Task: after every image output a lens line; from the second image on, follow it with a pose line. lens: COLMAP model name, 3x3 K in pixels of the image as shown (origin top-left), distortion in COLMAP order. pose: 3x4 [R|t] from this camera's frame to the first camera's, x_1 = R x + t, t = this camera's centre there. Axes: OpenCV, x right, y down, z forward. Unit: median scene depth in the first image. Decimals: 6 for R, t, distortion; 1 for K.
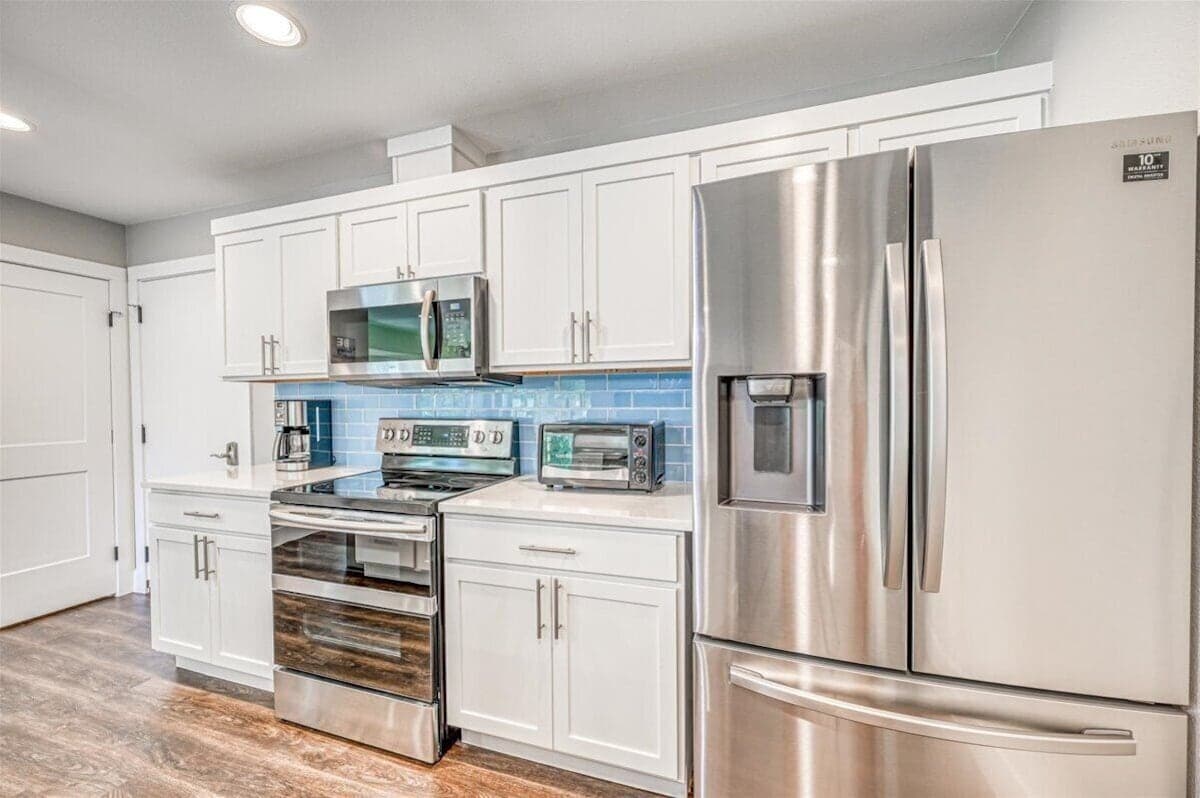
lens RADIAL K [[476.9, 0, 600.8], [0, 476.9, 401.9], [0, 0, 1]] dist [-0.003882, -0.000023]
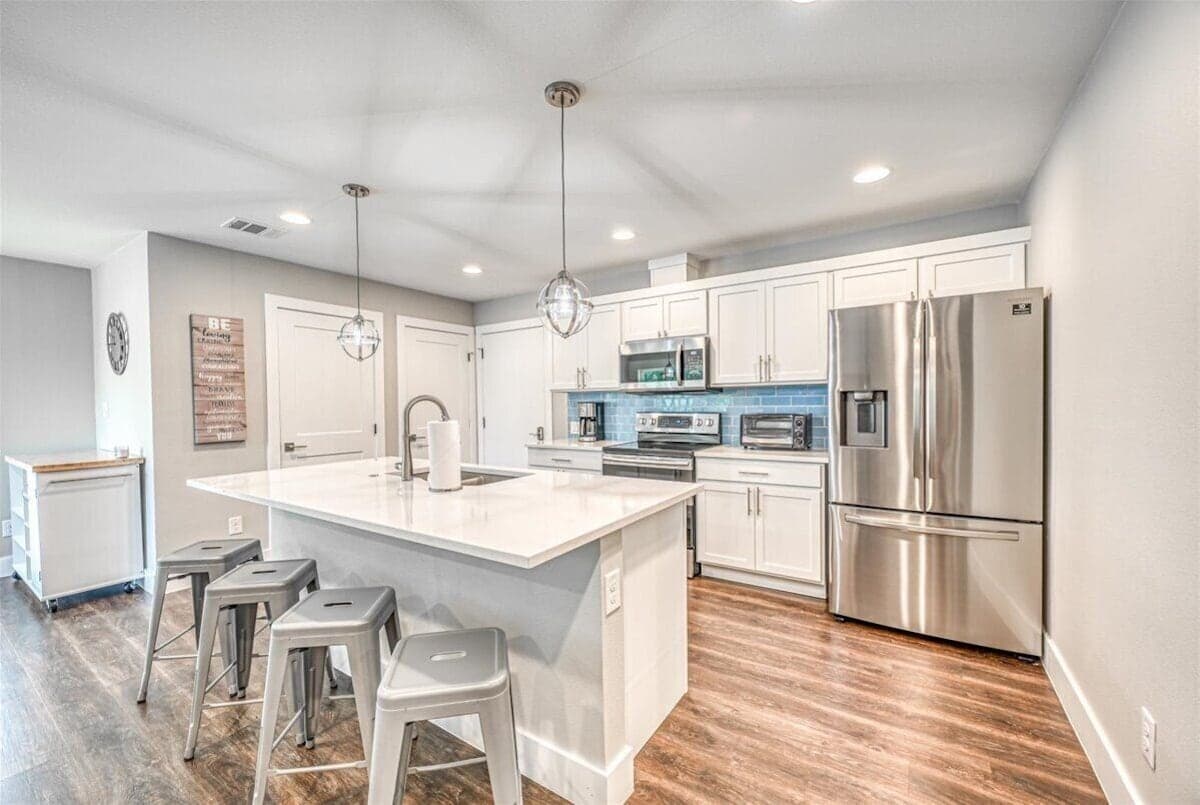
lens RADIAL K [[476.9, 0, 598.3], [0, 476.9, 408.7], [0, 0, 1]] dist [-0.003882, -0.000023]
pose [[0.966017, -0.001145, -0.258478, -0.174691], [0.003998, 0.999937, 0.010512, 0.001726], [0.258449, -0.011188, 0.965960, -0.916657]]
